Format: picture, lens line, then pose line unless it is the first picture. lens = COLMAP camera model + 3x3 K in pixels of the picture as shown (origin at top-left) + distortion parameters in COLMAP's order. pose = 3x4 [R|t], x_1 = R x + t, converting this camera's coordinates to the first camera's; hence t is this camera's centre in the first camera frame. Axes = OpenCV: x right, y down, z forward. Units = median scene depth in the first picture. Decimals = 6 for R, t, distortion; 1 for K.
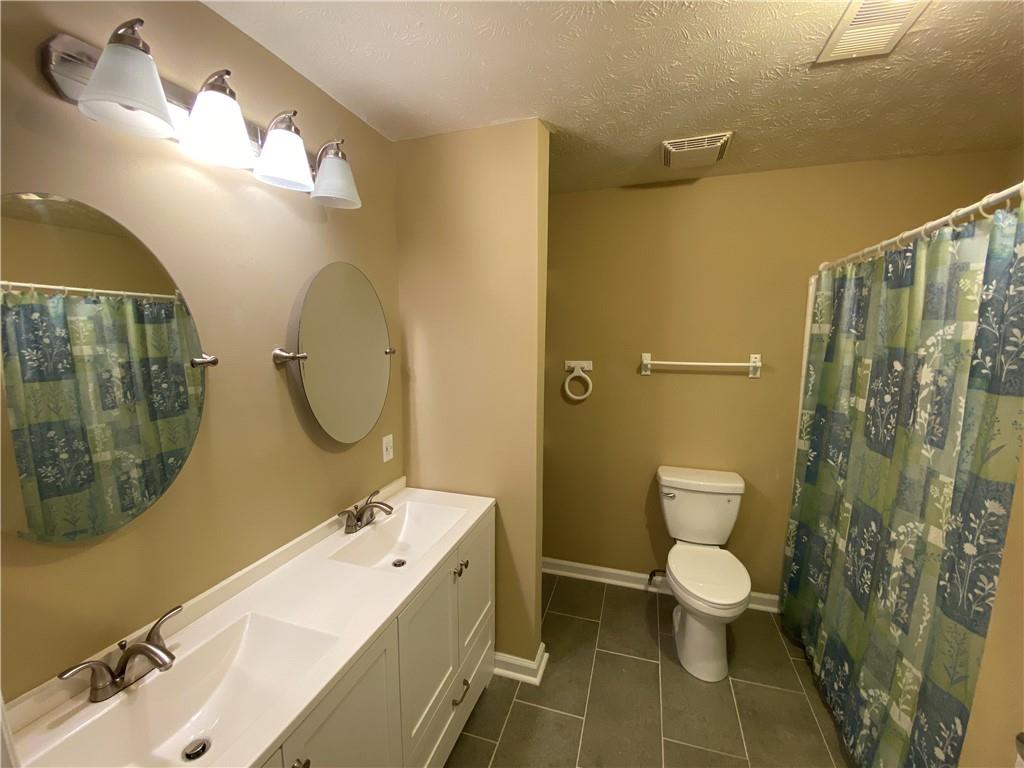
lens RADIAL K [[420.9, 0, 516.9], [0, 420.9, 386.5], [0, 0, 1]] dist [0.004208, -0.010119]
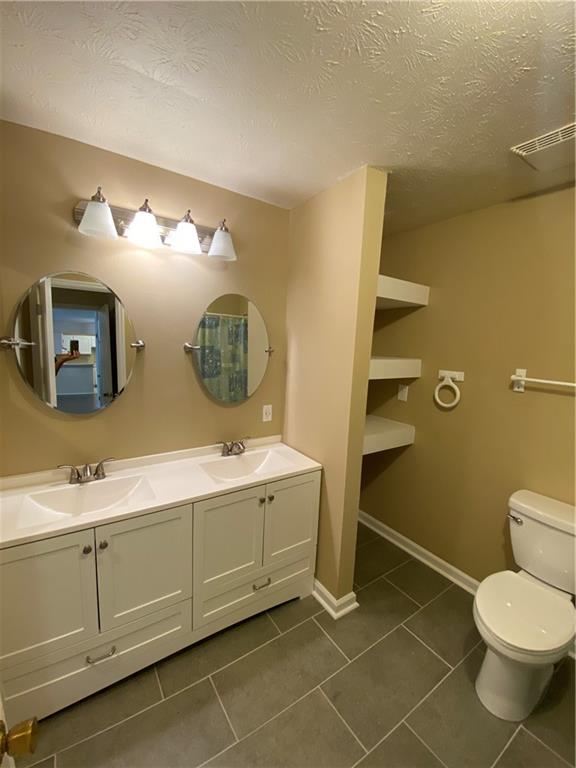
lens RADIAL K [[315.6, 0, 287.6], [0, 315.6, 386.7], [0, 0, 1]] dist [0.004208, -0.010119]
pose [[0.775601, 0.121034, -0.619511, 0.440576], [-0.120643, 0.991776, 0.042723, -0.007396], [0.619587, 0.041604, 0.783825, 0.135884]]
